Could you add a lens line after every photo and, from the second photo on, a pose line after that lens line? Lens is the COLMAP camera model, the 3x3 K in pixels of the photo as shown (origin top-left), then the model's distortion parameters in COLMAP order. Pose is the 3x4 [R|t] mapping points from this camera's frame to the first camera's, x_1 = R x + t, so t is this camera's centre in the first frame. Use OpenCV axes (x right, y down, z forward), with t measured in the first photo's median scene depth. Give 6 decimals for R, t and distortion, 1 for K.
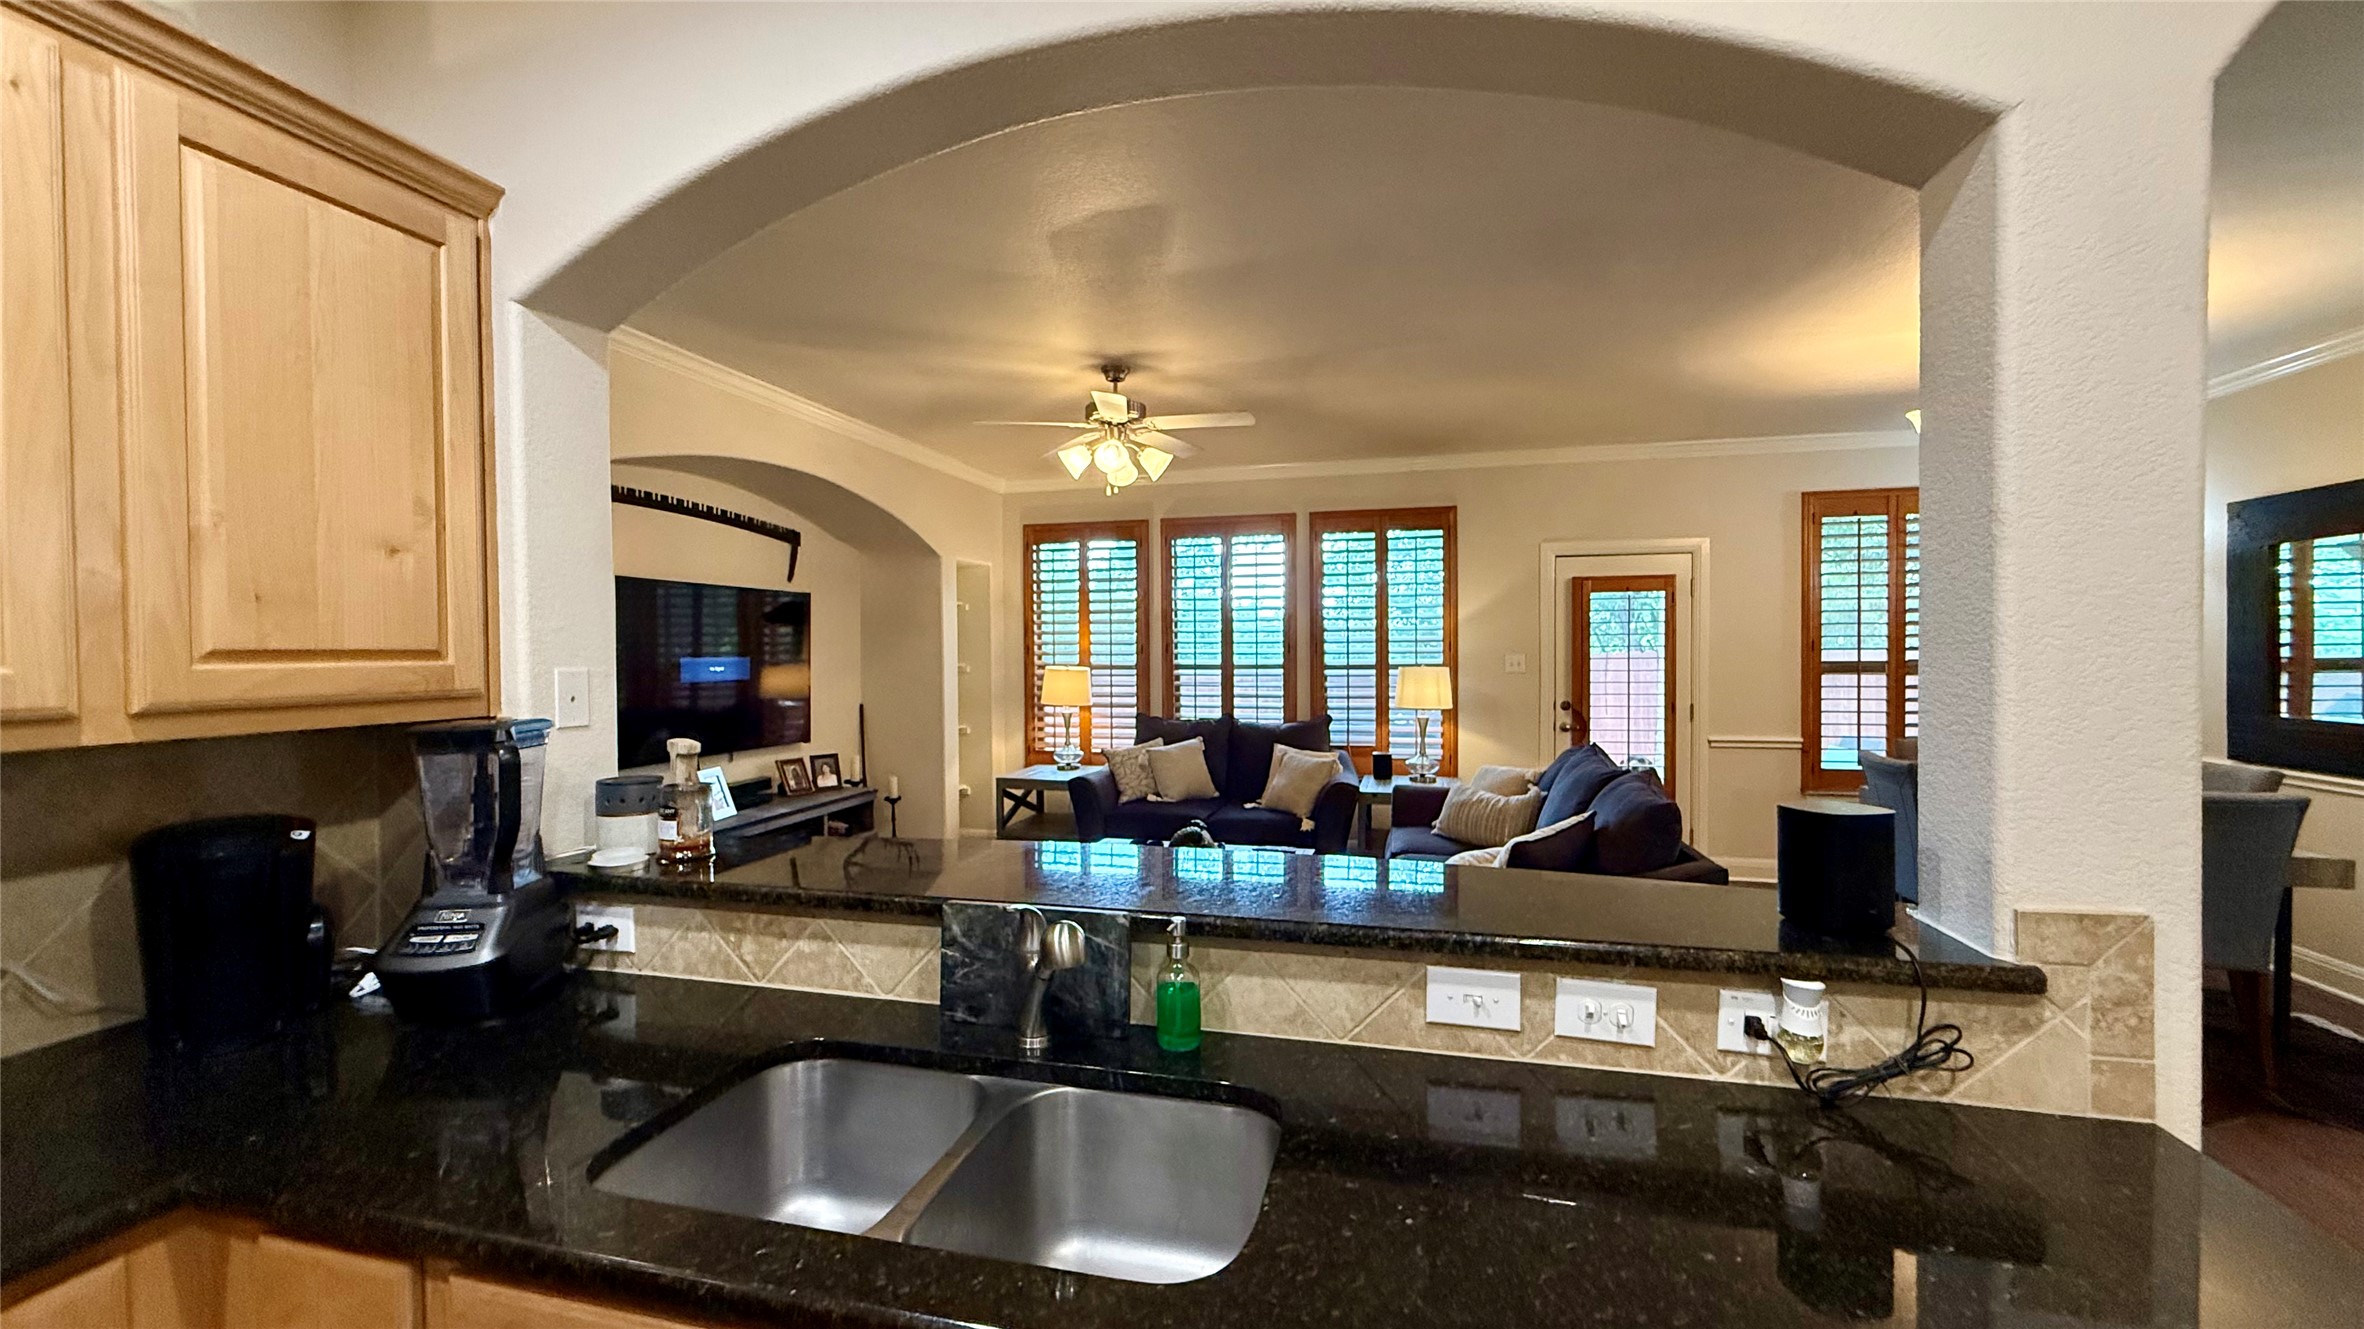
lens RADIAL K [[940.6, 0, 1173.9], [0, 940.6, 665.4], [0, 0, 1]] dist [0.001964, -0.000813]
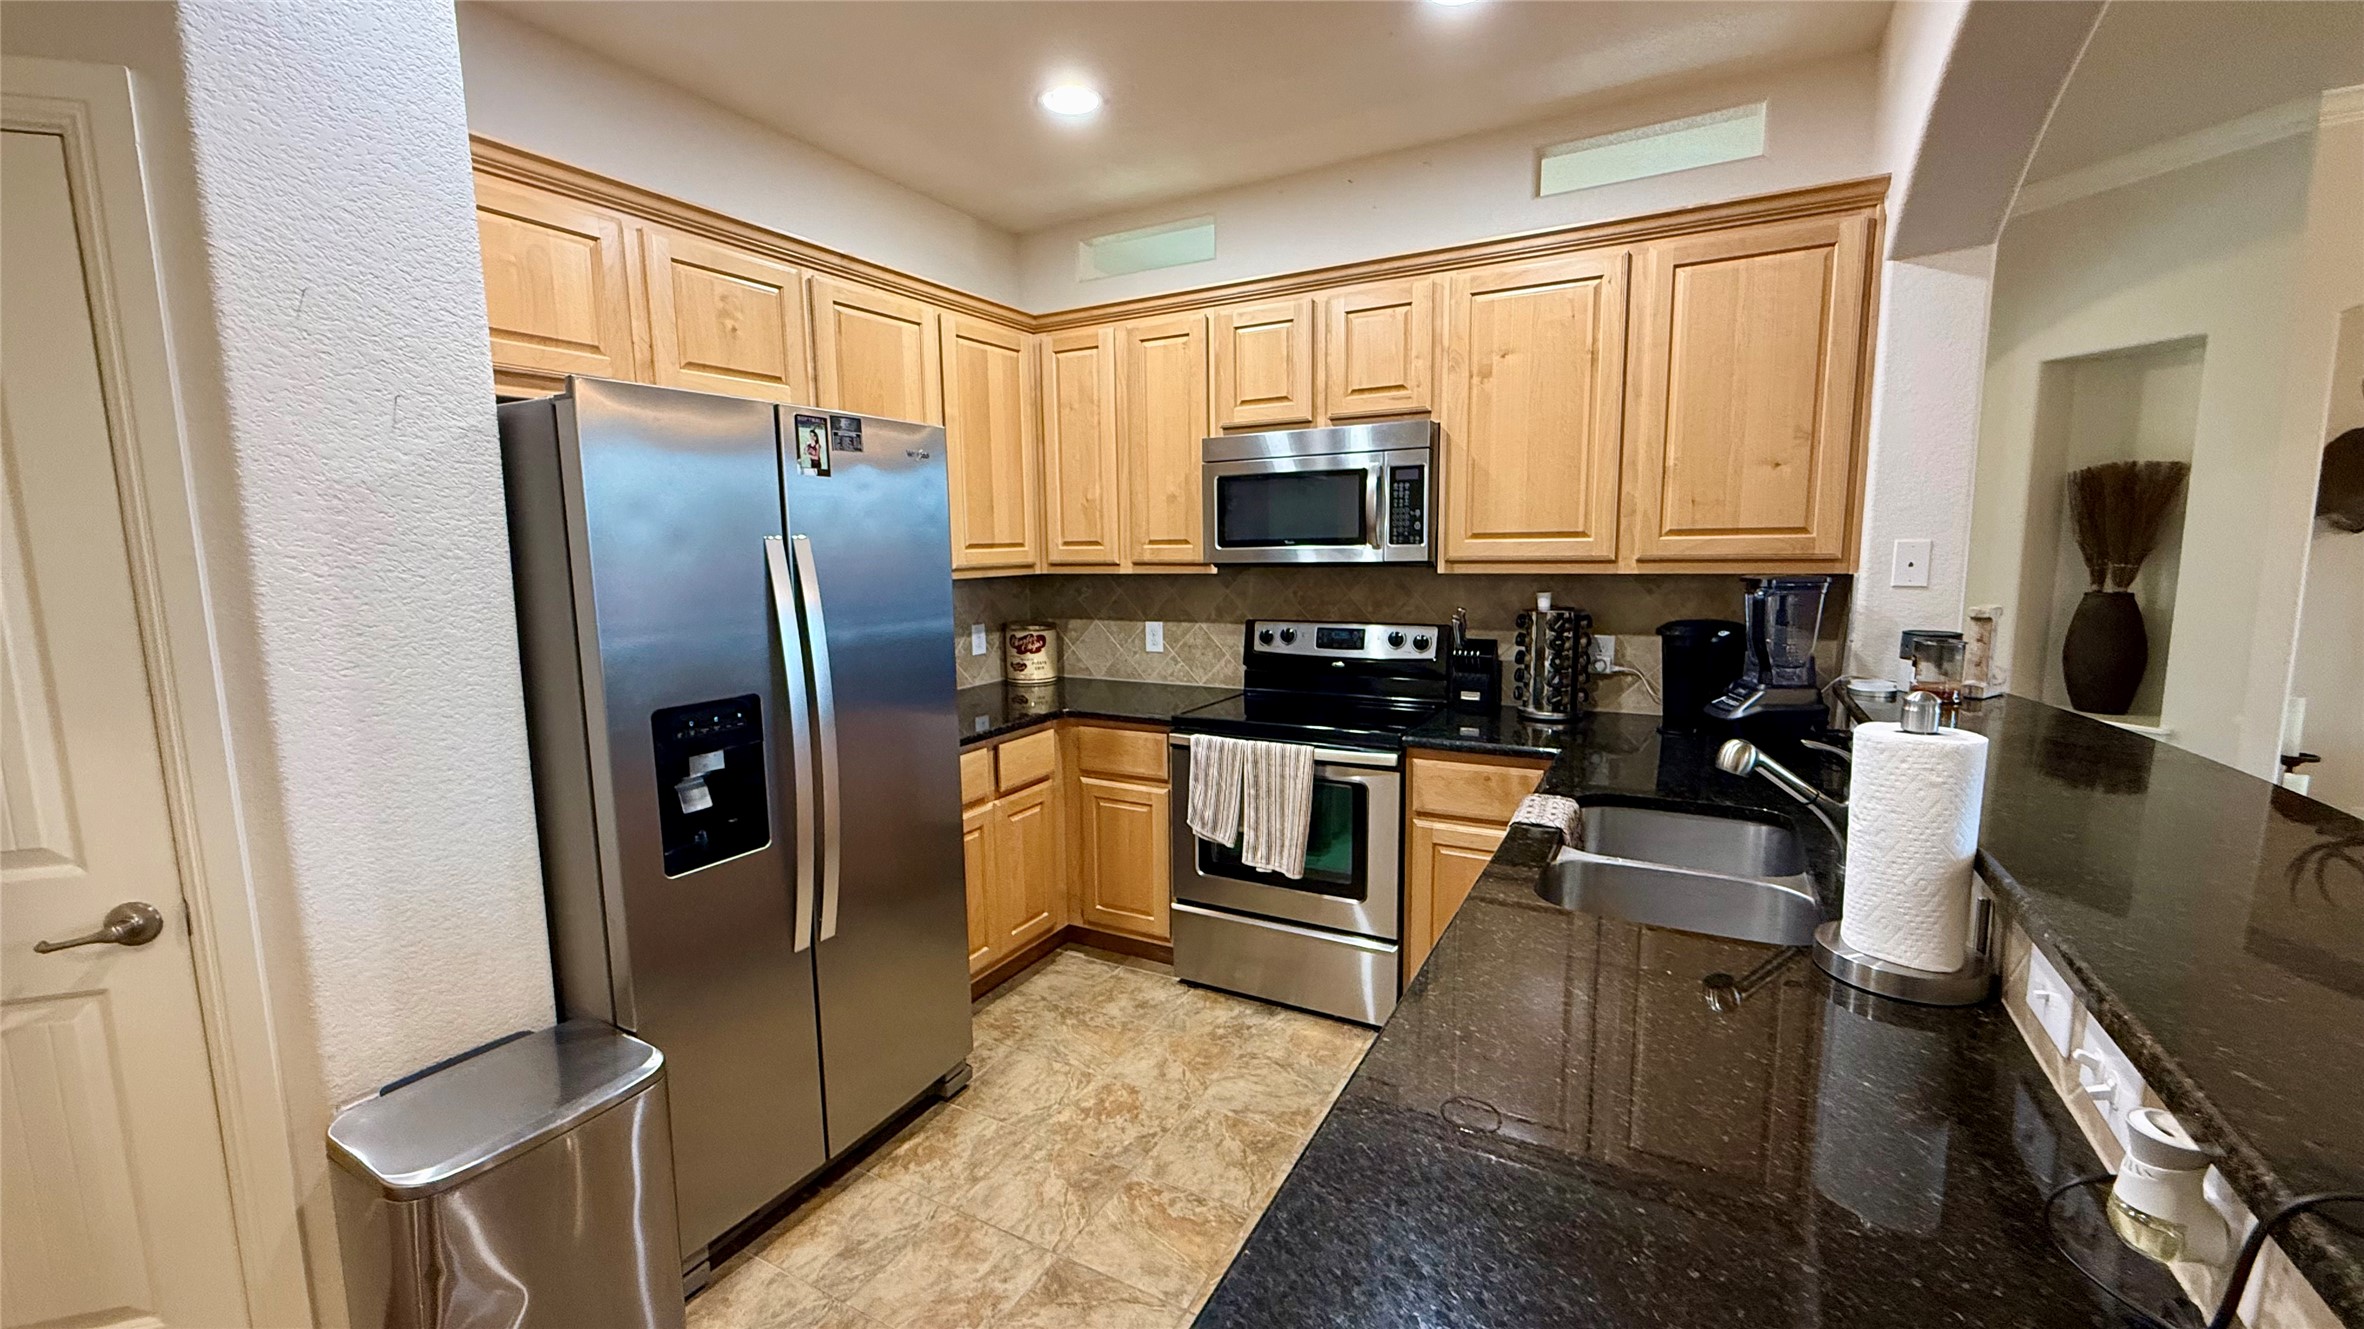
lens RADIAL K [[940.6, 0, 1174.2], [0, 940.6, 667.2], [0, 0, 1]] dist [0.001964, -0.000813]
pose [[-0.247989, 0.140622, -0.958502, 1.118422], [0.001359, 0.989458, 0.144812, -0.016766], [0.968762, 0.034609, -0.245566, 0.466455]]
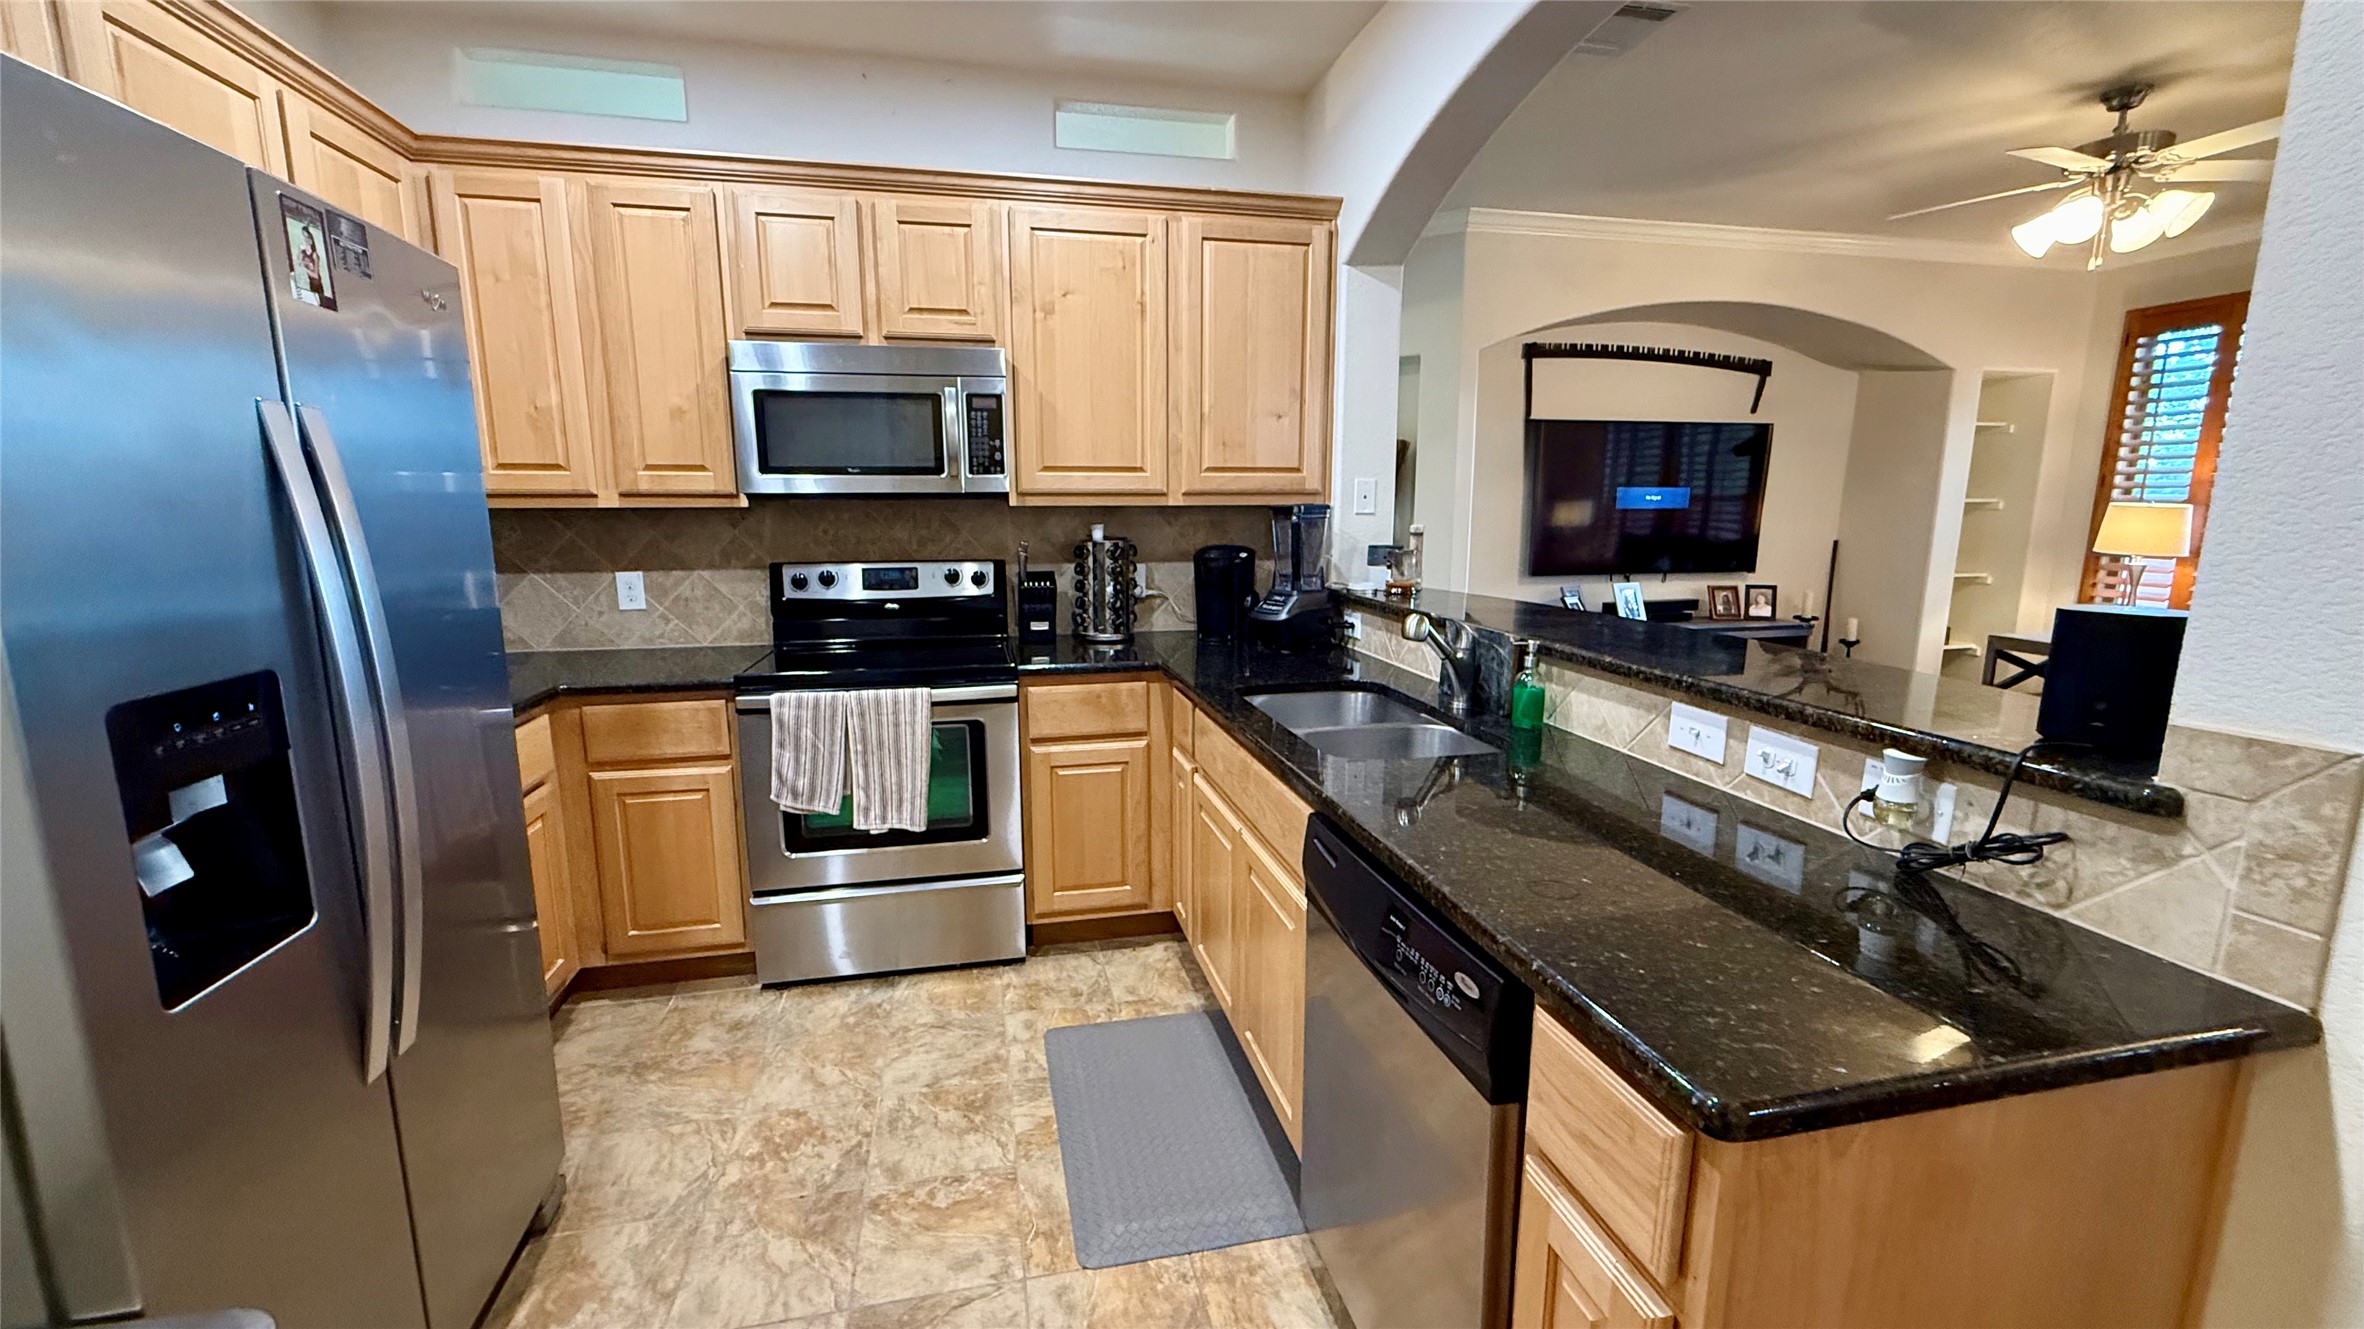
lens RADIAL K [[940.6, 0, 1173.4], [0, 940.6, 665.6], [0, 0, 1]] dist [0.001964, -0.000813]
pose [[0.454209, 0.161370, -0.876159, 1.008784], [-0.017849, 0.984910, 0.172146, 0.065659], [0.890716, -0.062551, 0.450235, -0.145065]]
